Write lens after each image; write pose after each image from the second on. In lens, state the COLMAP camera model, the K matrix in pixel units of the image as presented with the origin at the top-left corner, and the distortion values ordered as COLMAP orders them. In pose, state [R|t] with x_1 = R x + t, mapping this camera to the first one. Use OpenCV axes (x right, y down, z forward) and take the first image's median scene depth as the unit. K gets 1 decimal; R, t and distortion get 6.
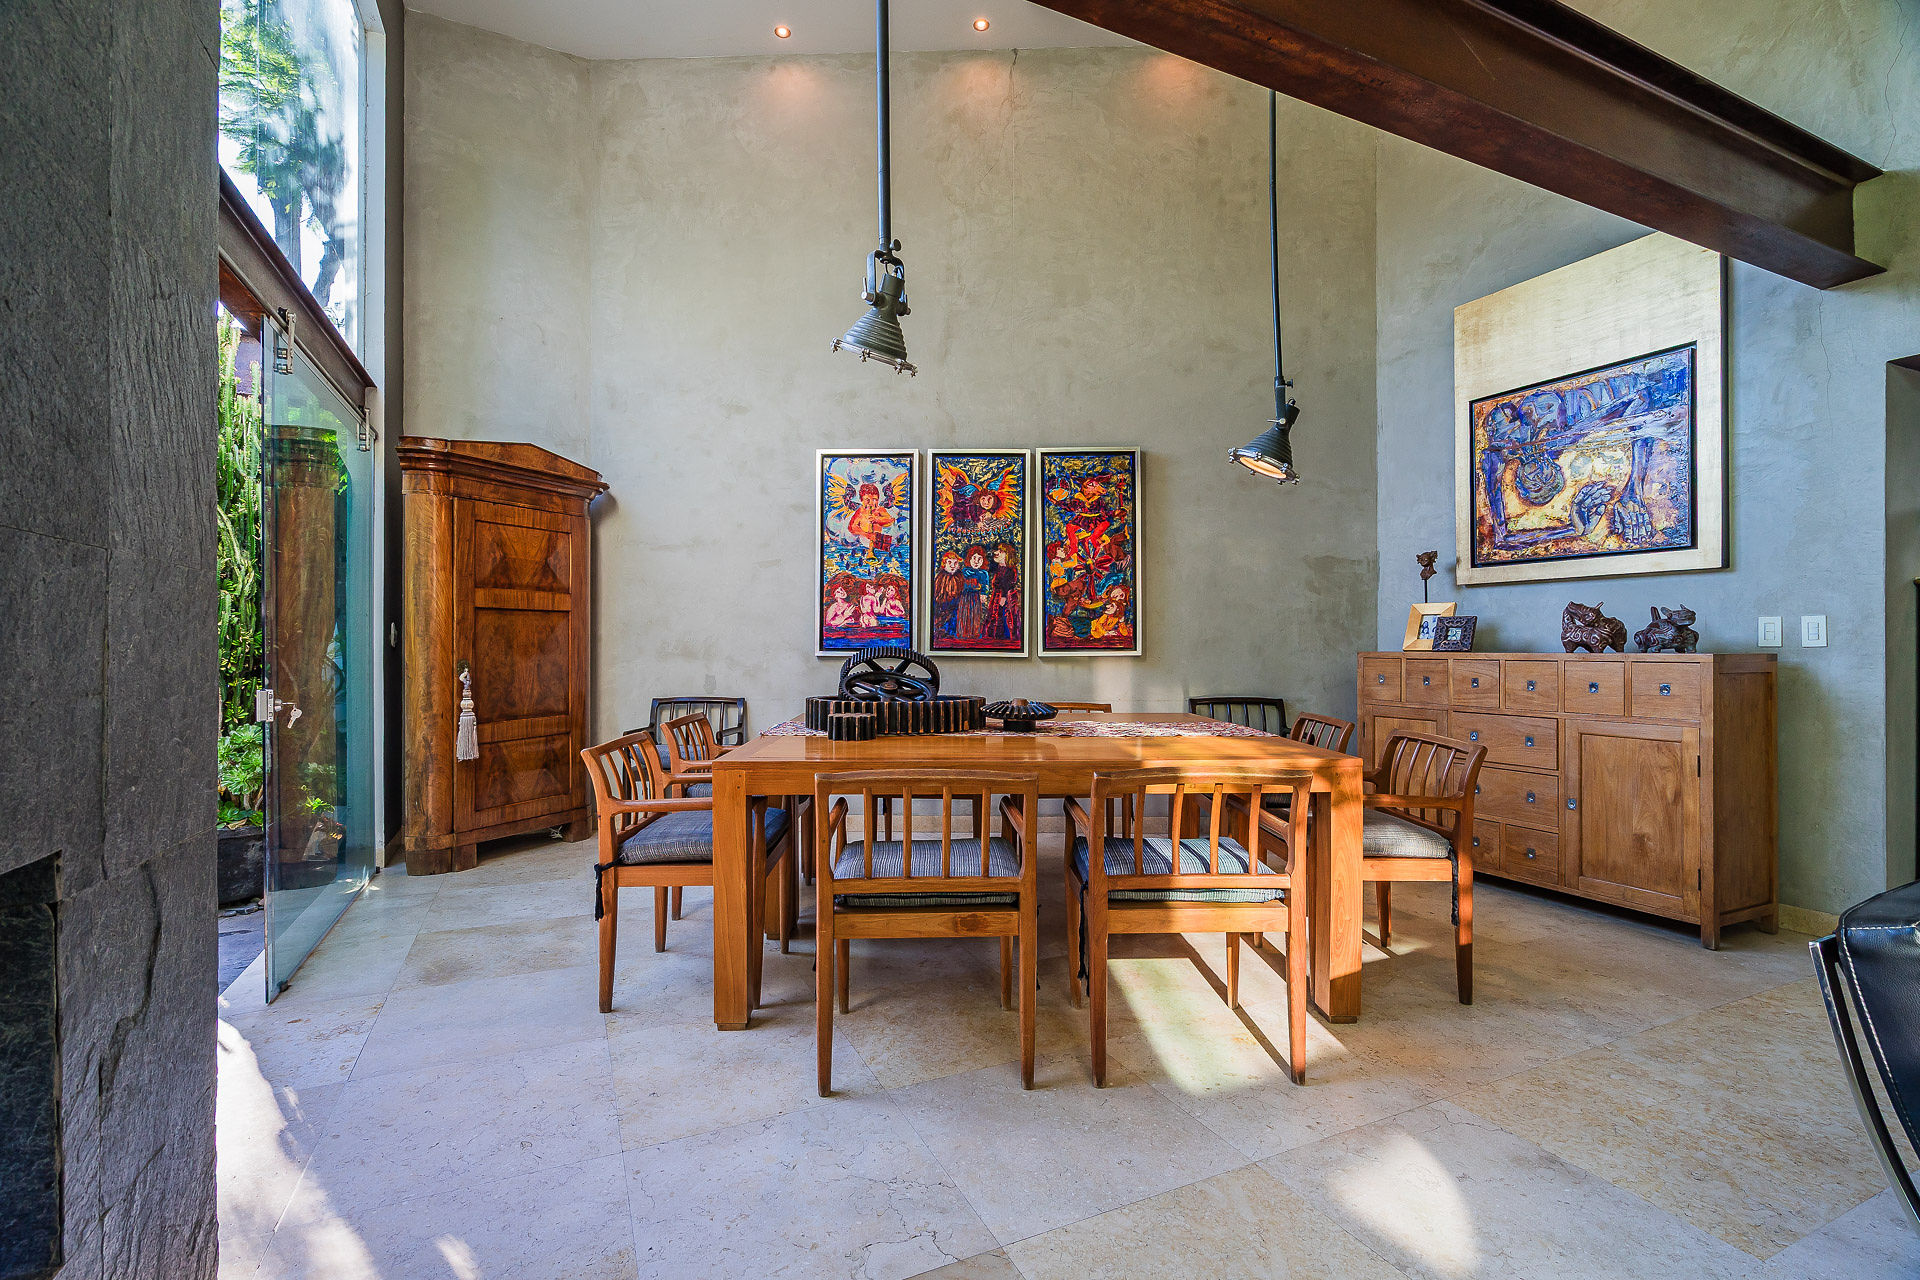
lens RADIAL K [[870.6, 0, 959.7], [0, 870.6, 643.9], [0, 0, 1]] dist [-0.001580, 0.000724]
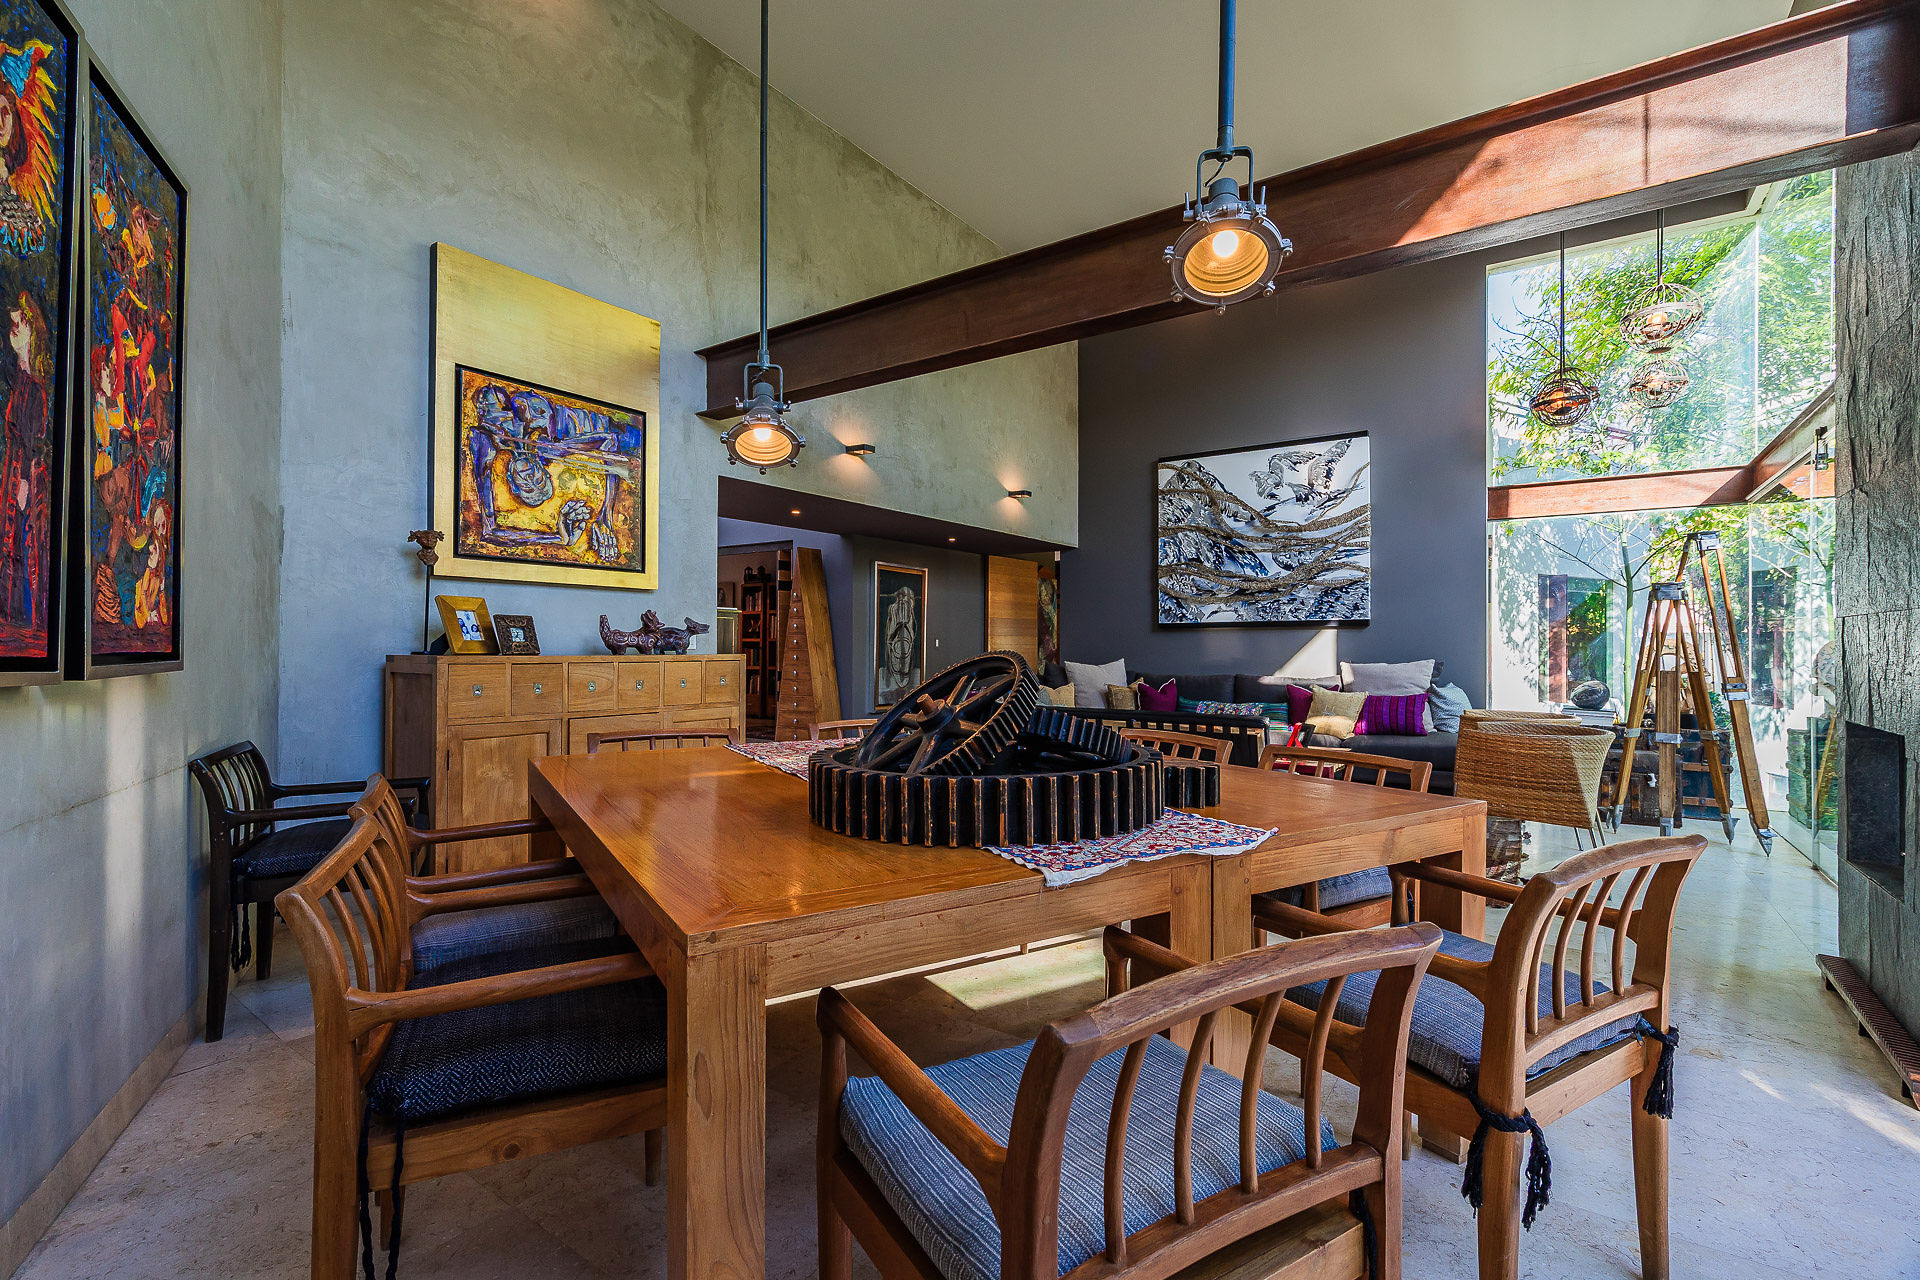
lens RADIAL K [[870.6, 0, 959.7], [0, 870.6, 643.1], [0, 0, 1]] dist [-0.001580, 0.000724]
pose [[-0.501141, 0.007917, 0.865330, -0.432087], [-0.001047, 0.999952, -0.009755, 0.005461], [-0.865365, -0.005794, -0.501108, 1.065055]]
